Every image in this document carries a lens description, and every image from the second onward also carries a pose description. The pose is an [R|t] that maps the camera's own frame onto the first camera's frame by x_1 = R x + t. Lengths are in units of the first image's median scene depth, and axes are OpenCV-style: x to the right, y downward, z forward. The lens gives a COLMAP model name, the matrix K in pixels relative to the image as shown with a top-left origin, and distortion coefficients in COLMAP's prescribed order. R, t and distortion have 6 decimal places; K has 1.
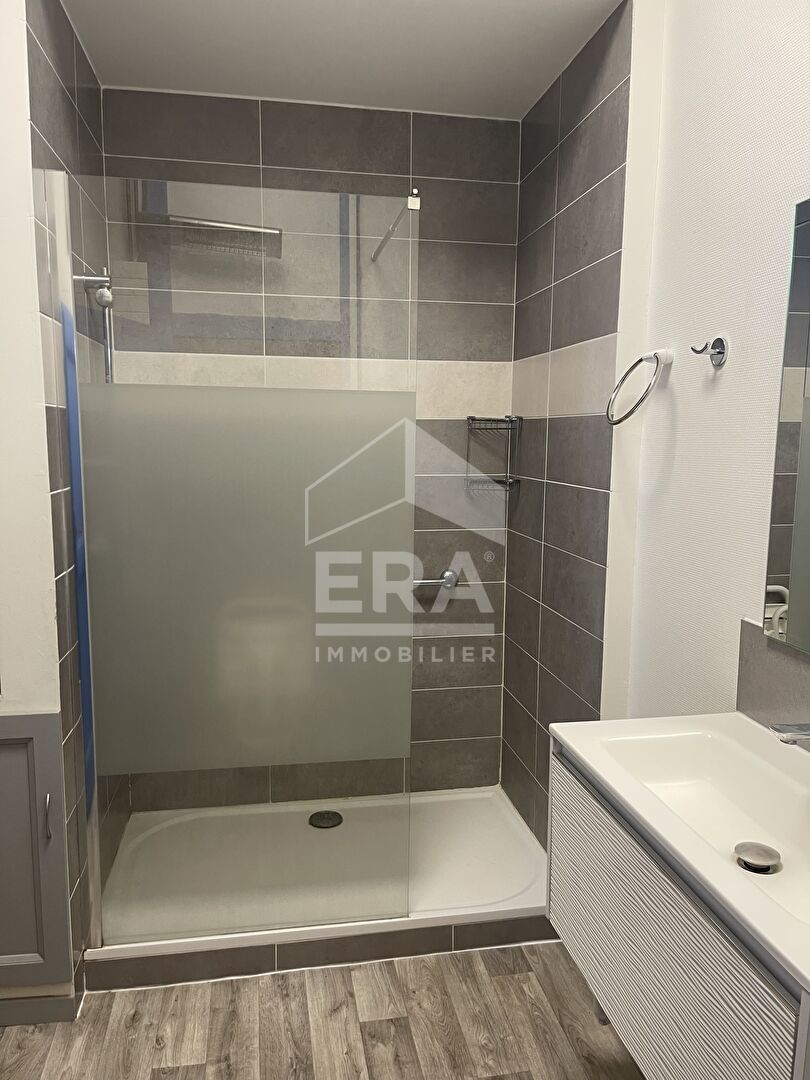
lens RADIAL K [[807.2, 0, 407.7], [0, 807.2, 540.4], [0, 0, 1]] dist [0.070586, -0.055658]
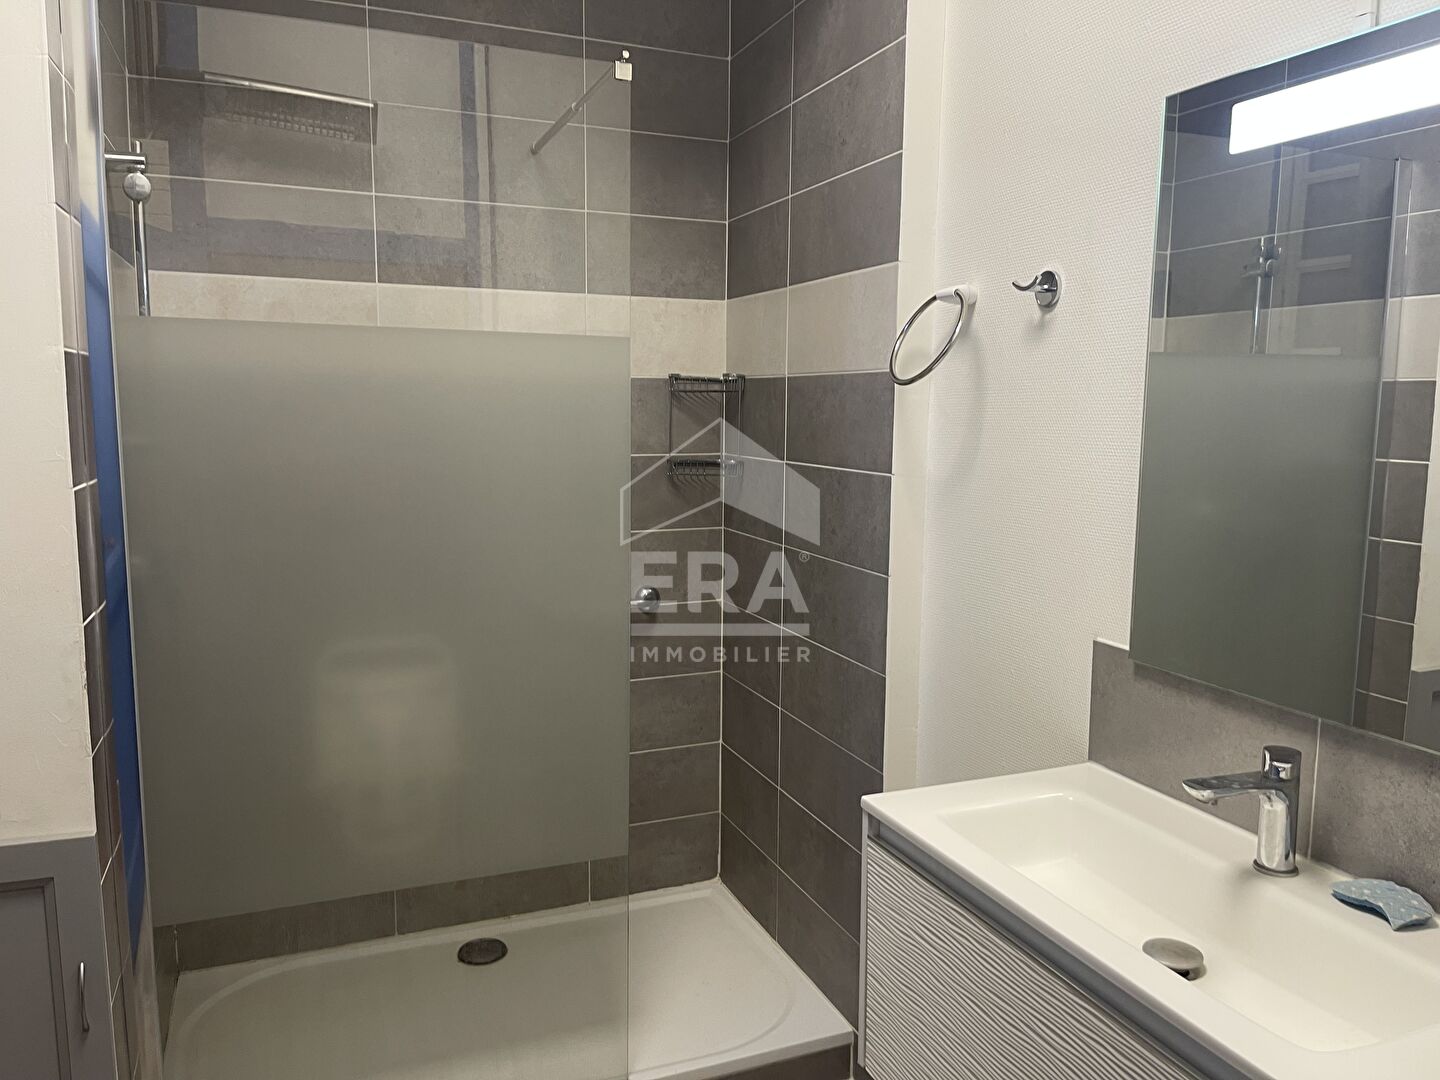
lens RADIAL K [[1076.3, 0, 718.2], [0, 1076.3, 534.3], [0, 0, 1]] dist [0.070586, -0.055658]
pose [[0.979524, -0.024710, 0.199803, -0.099297], [0.026243, 0.999643, -0.005027, -0.004455], [-0.199608, 0.010167, 0.979823, 0.056015]]
